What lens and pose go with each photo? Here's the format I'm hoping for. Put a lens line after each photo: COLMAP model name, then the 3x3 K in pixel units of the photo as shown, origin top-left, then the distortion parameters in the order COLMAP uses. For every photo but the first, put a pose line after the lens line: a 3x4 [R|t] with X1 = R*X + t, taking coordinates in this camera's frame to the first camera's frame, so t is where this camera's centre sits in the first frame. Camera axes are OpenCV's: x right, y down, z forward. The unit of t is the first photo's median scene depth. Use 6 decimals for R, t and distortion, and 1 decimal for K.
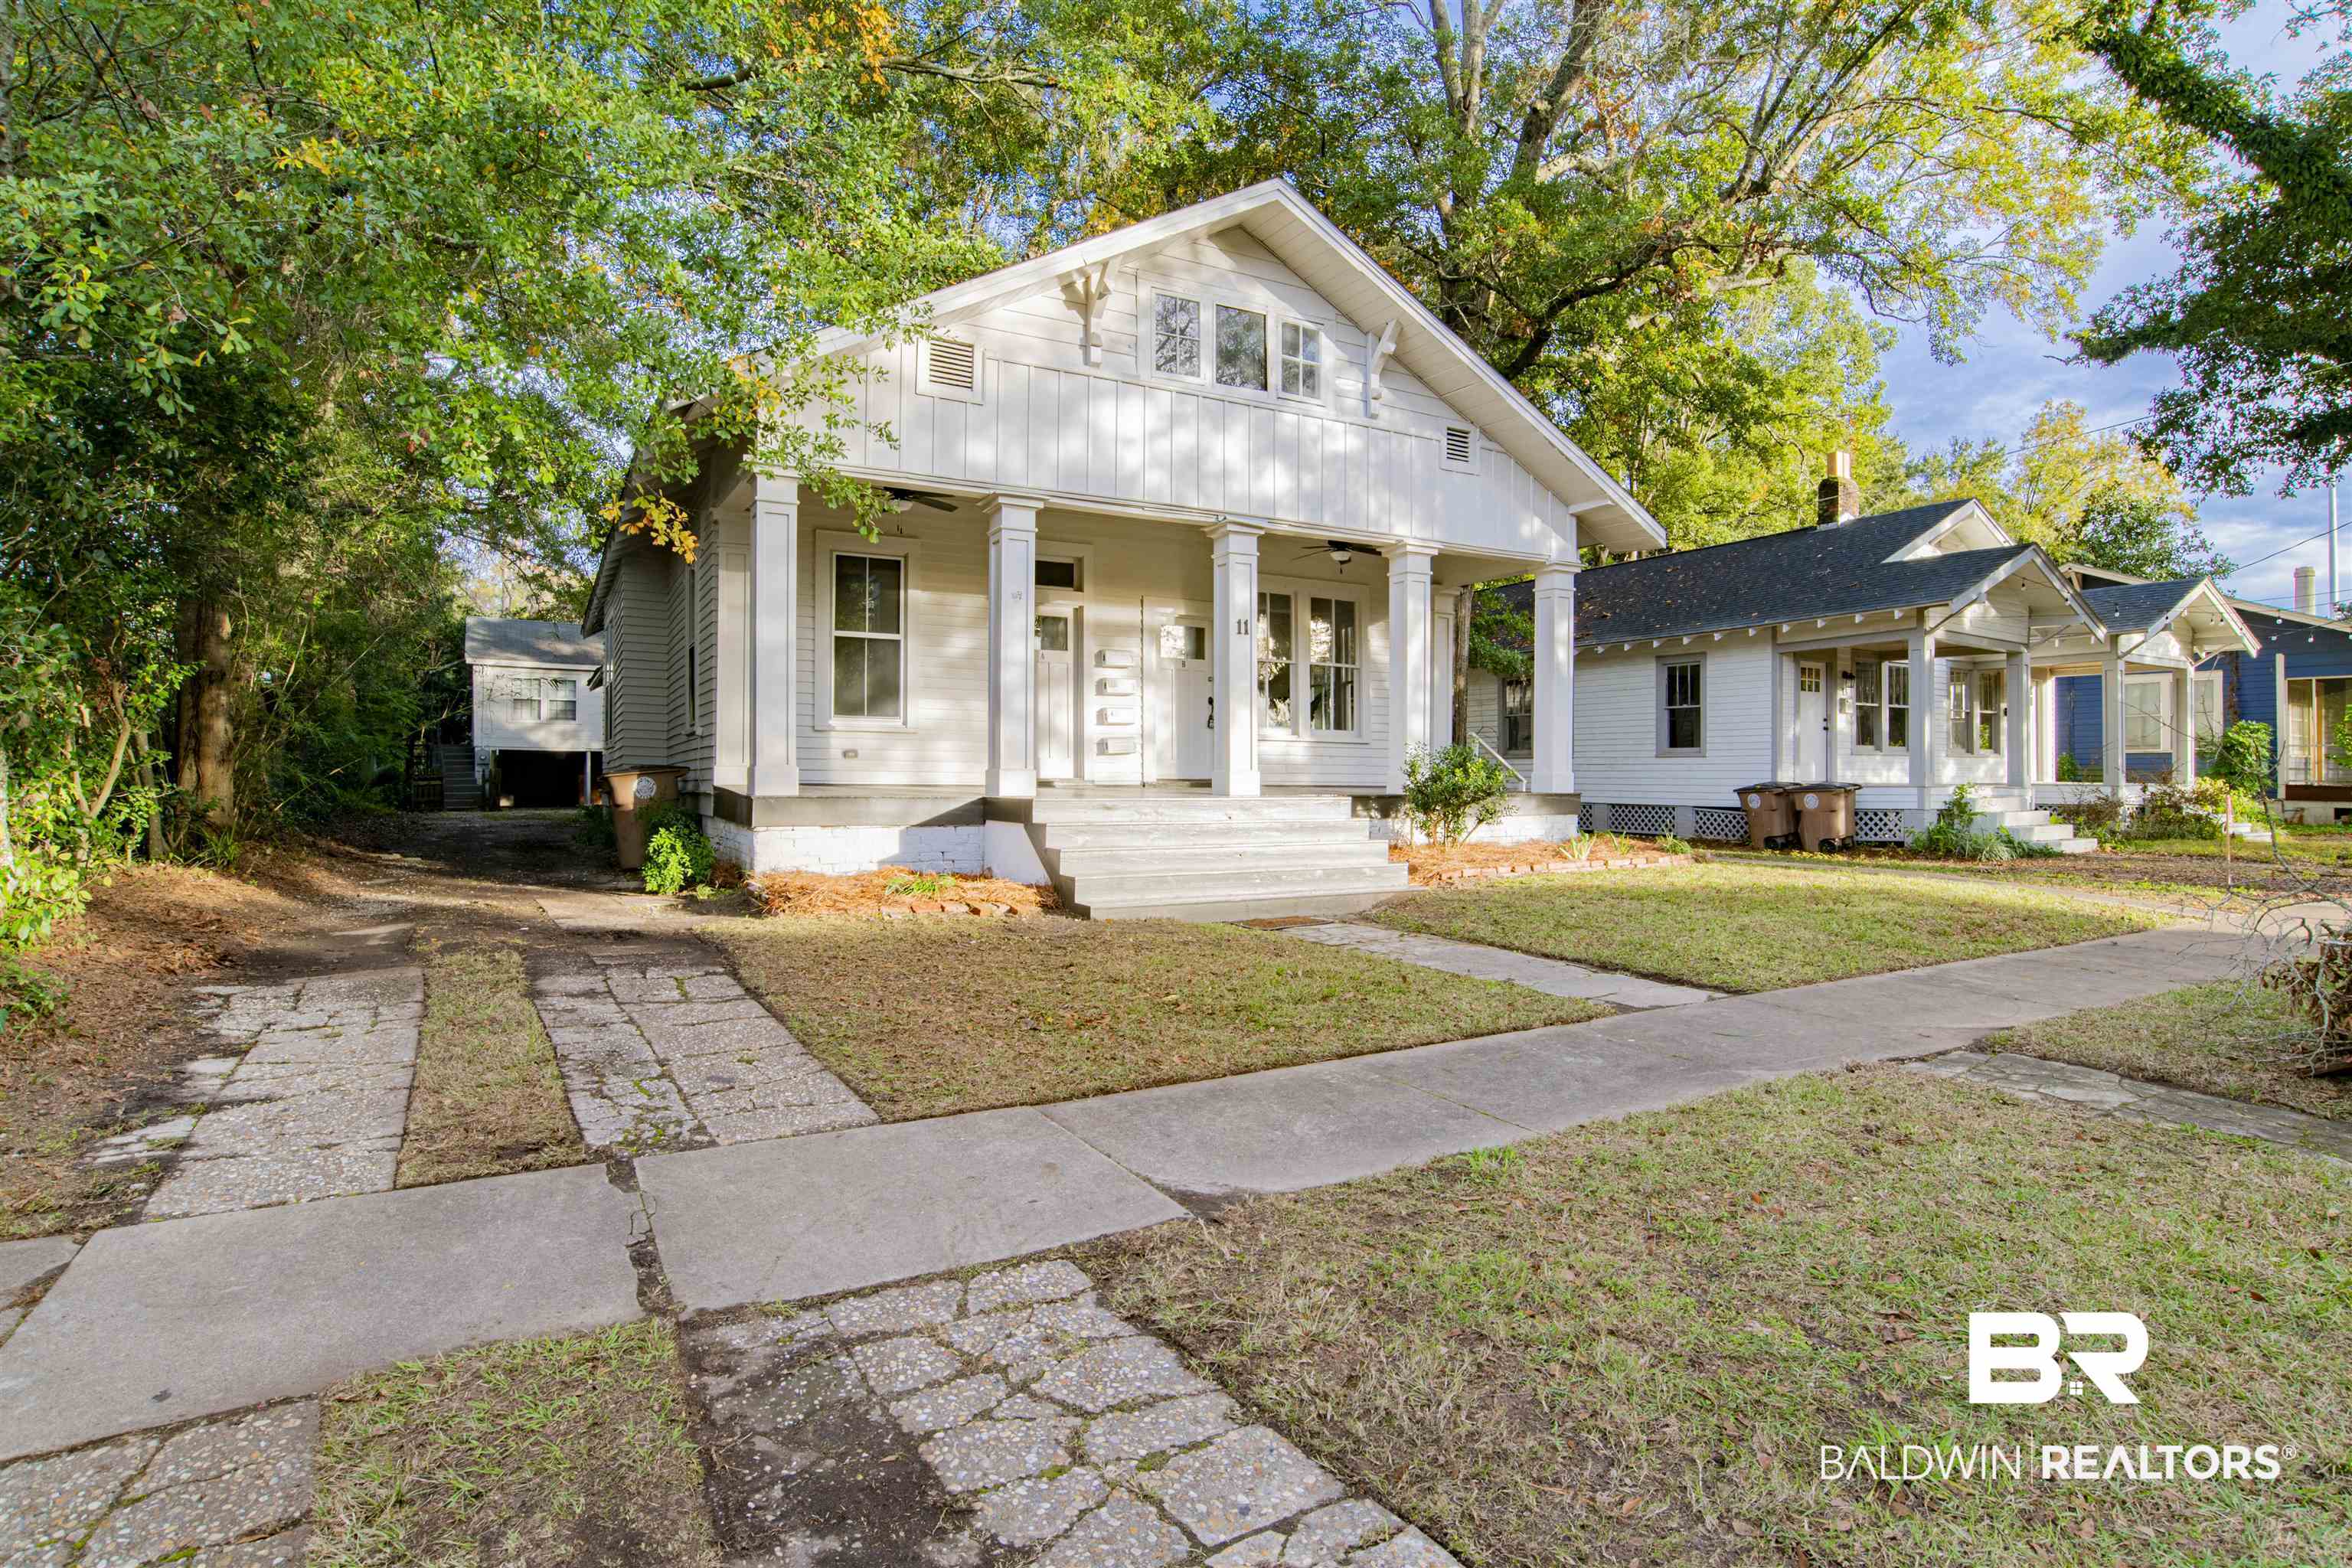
lens RADIAL K [[1223.1, 0, 1176.0], [0, 1223.1, 784.0], [0, 0, 1]] dist [-0.050828, -0.000049]
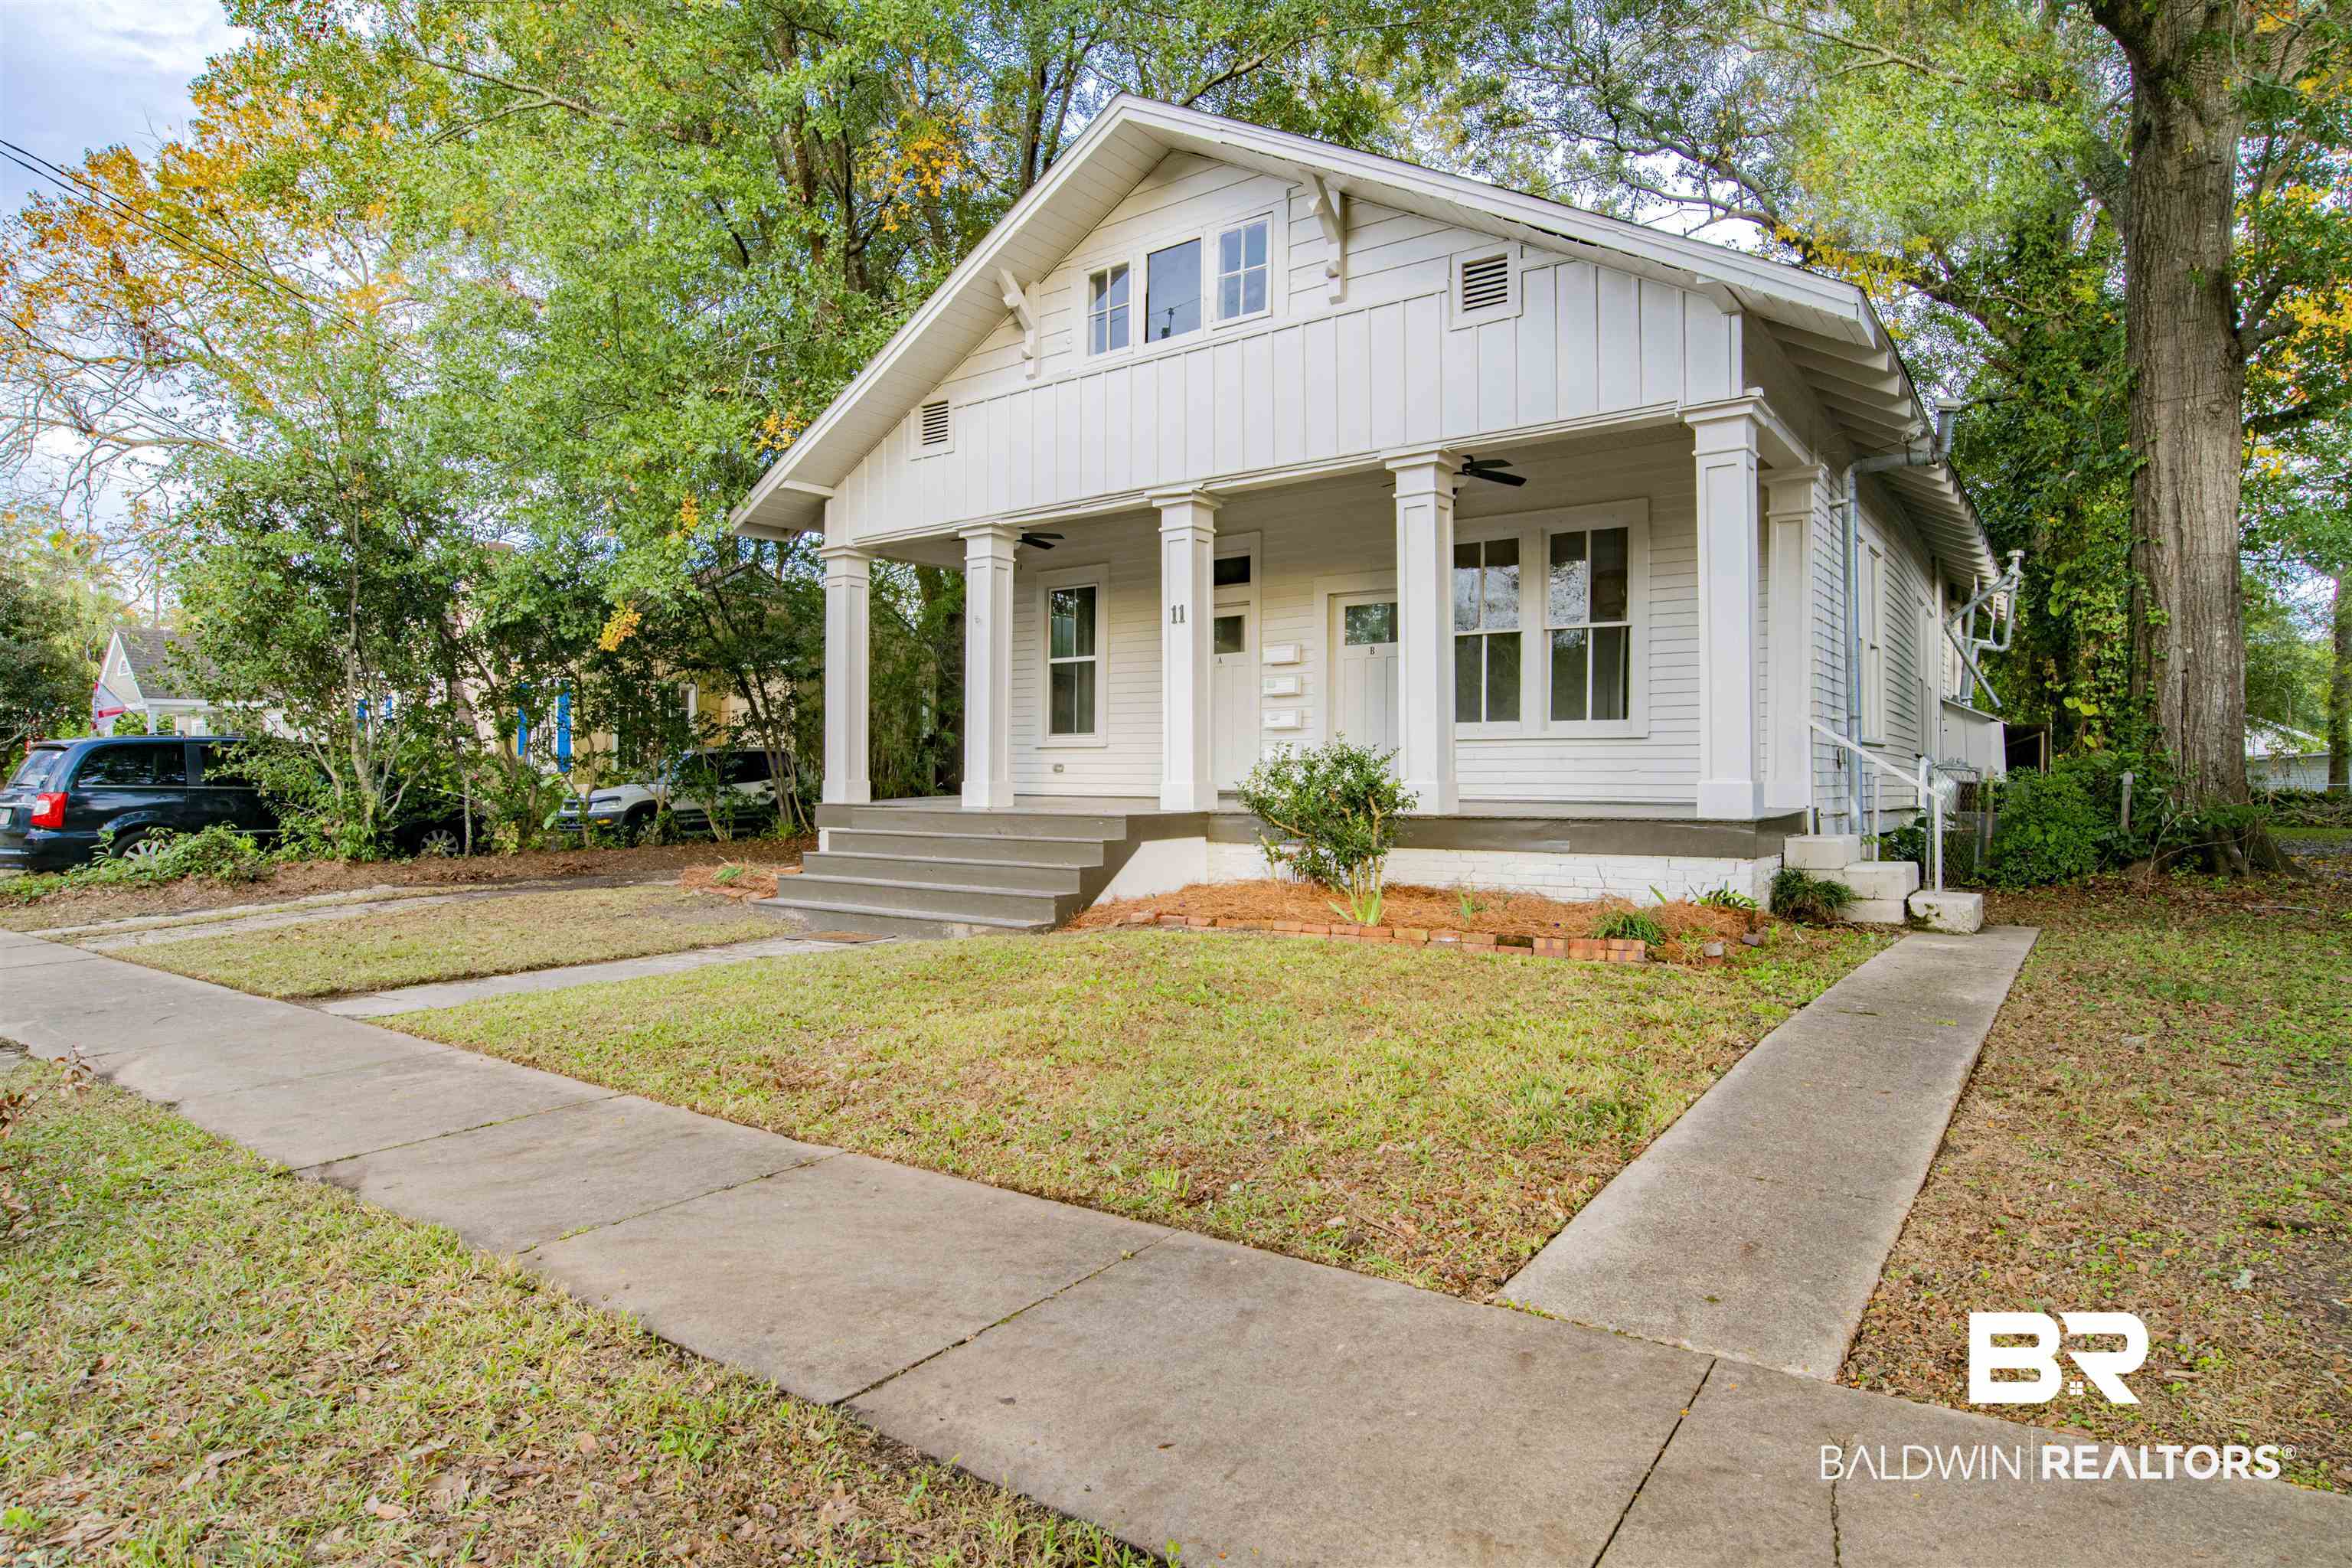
lens RADIAL K [[1272.6, 0, 1176.0], [0, 1272.6, 784.0], [0, 0, 1]] dist [-0.069825, -0.000021]
pose [[0.431014, -0.008645, -0.902304, 0.808991], [0.002643, 0.999962, -0.008318, -0.002320], [0.902342, 0.001201, 0.431020, 0.585713]]
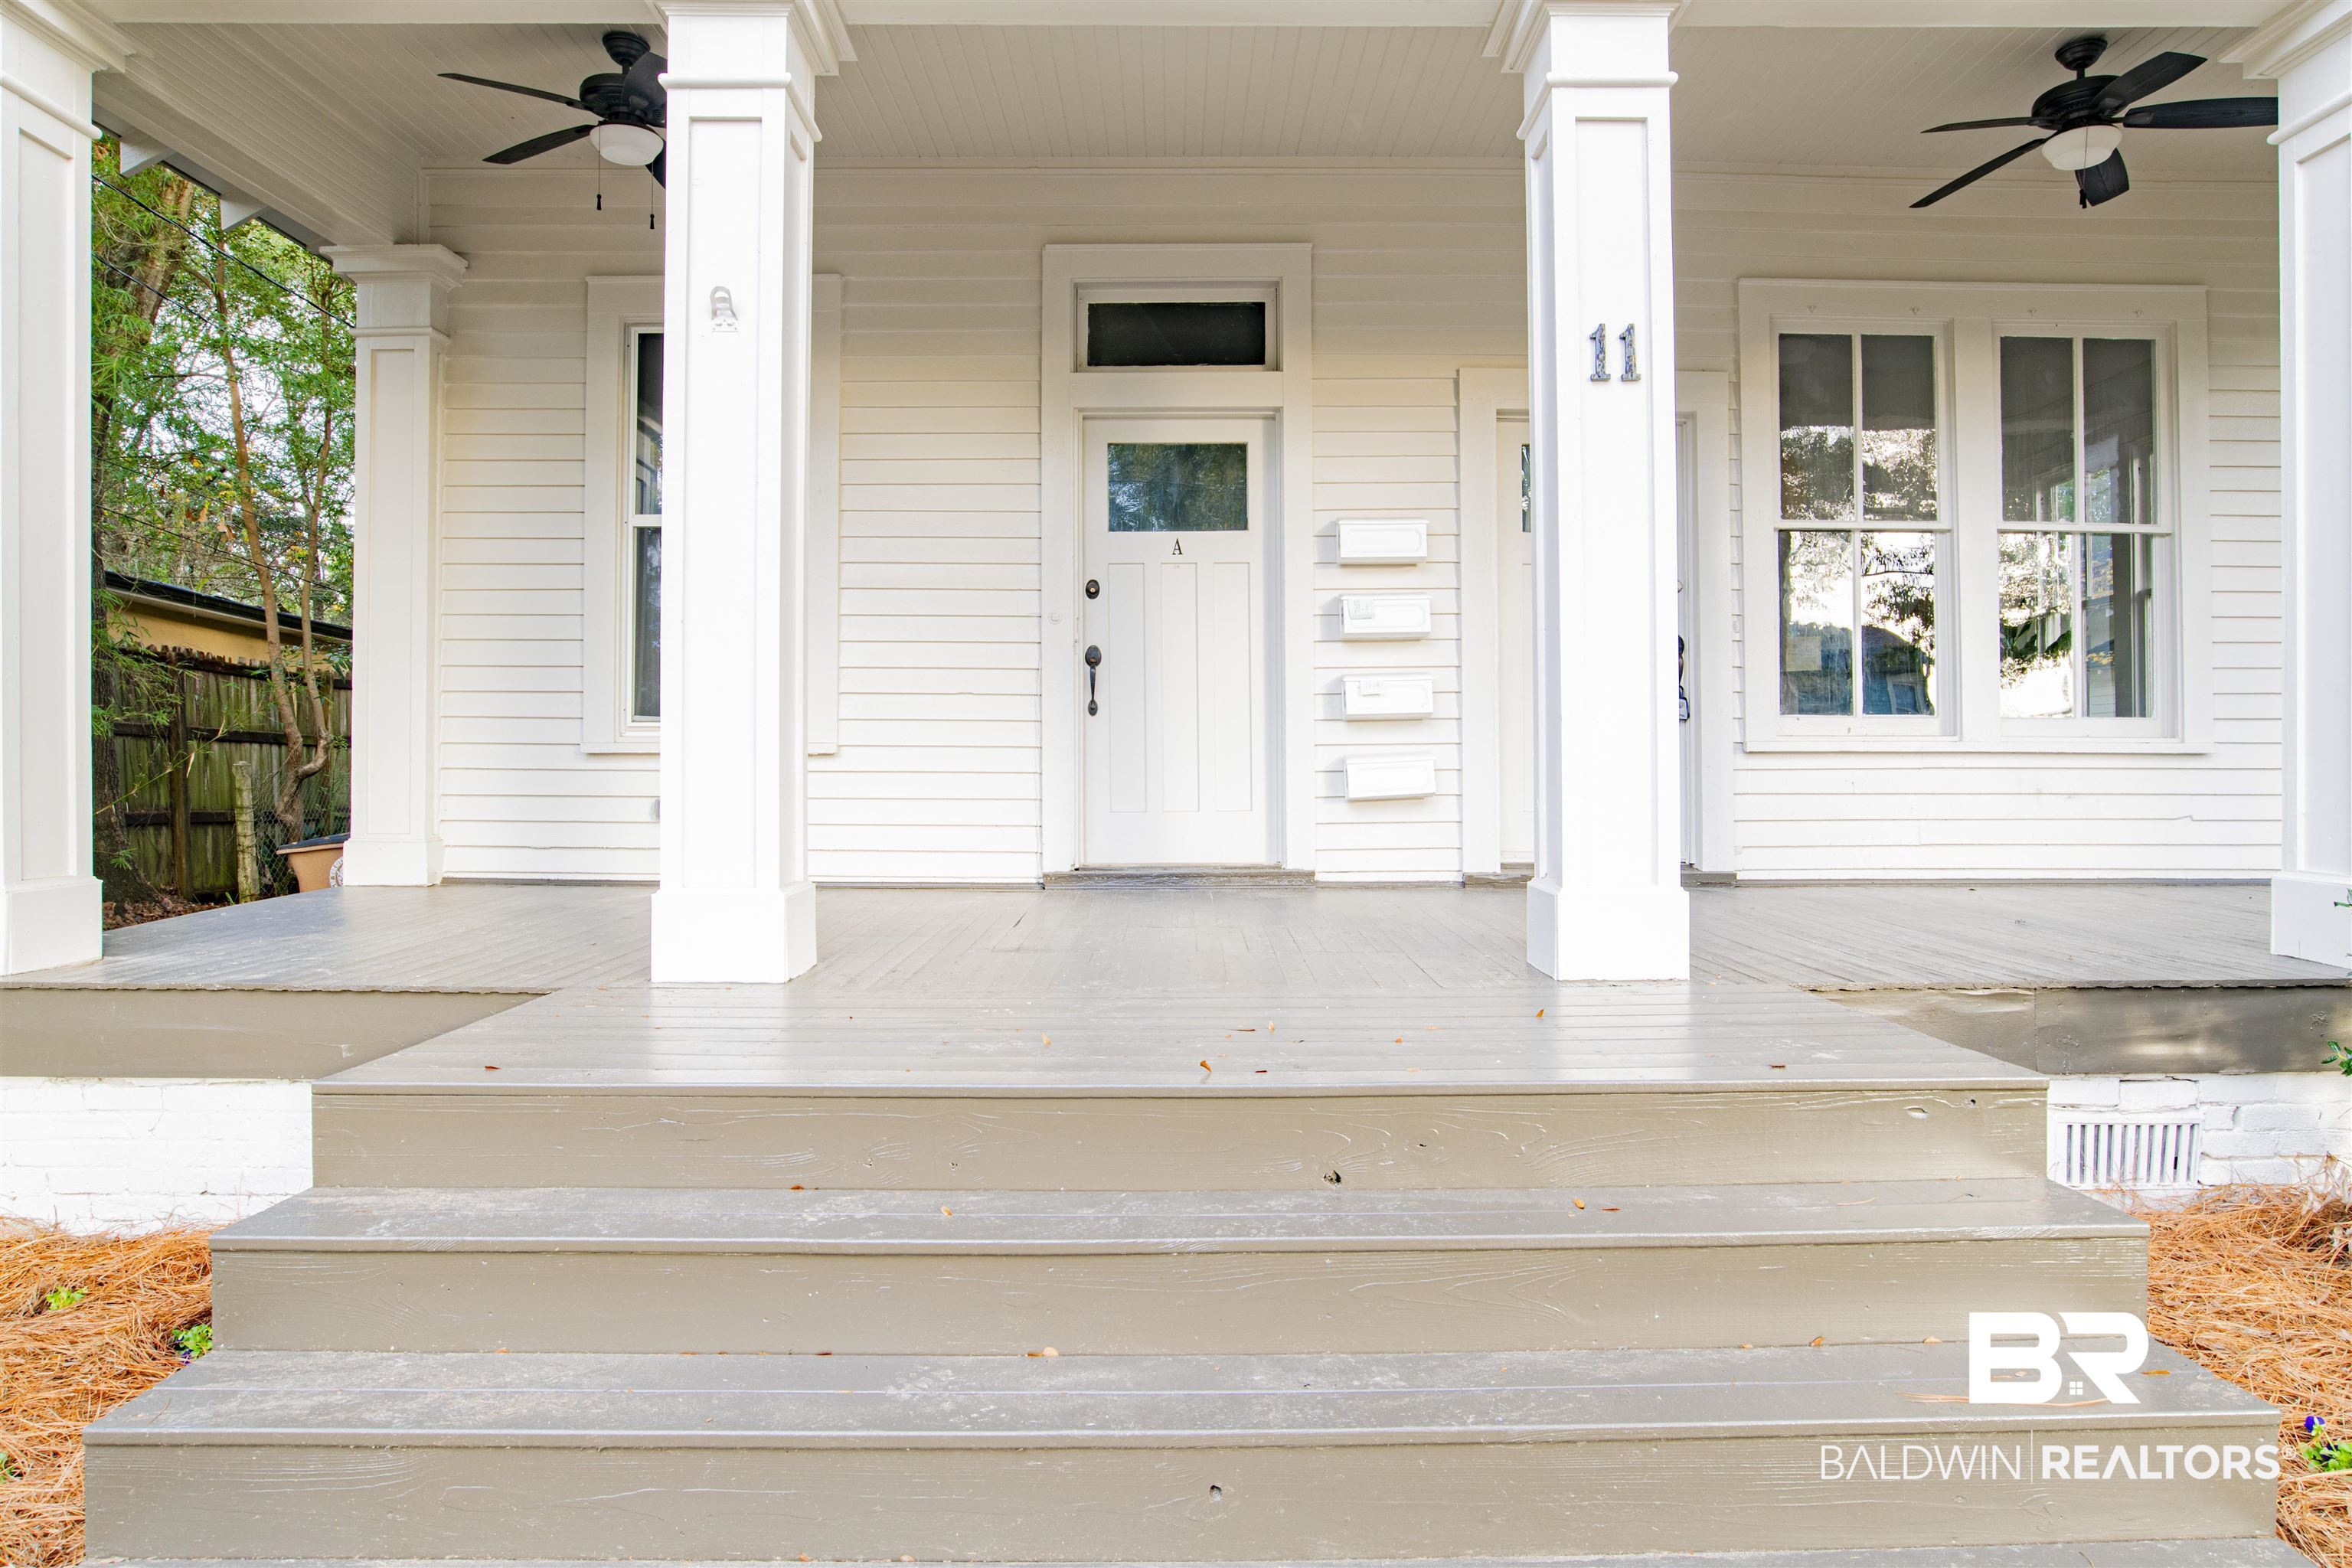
lens RADIAL K [[1477.0, 0, 1142.3], [0, 1477.0, 781.2], [0, 0, 1]] dist [-0.025864, -0.000312]
pose [[0.875437, -0.009832, -0.483232, 0.113322], [0.009623, 0.999949, -0.002913, -0.032513], [0.483237, -0.002100, 0.875487, 0.631326]]
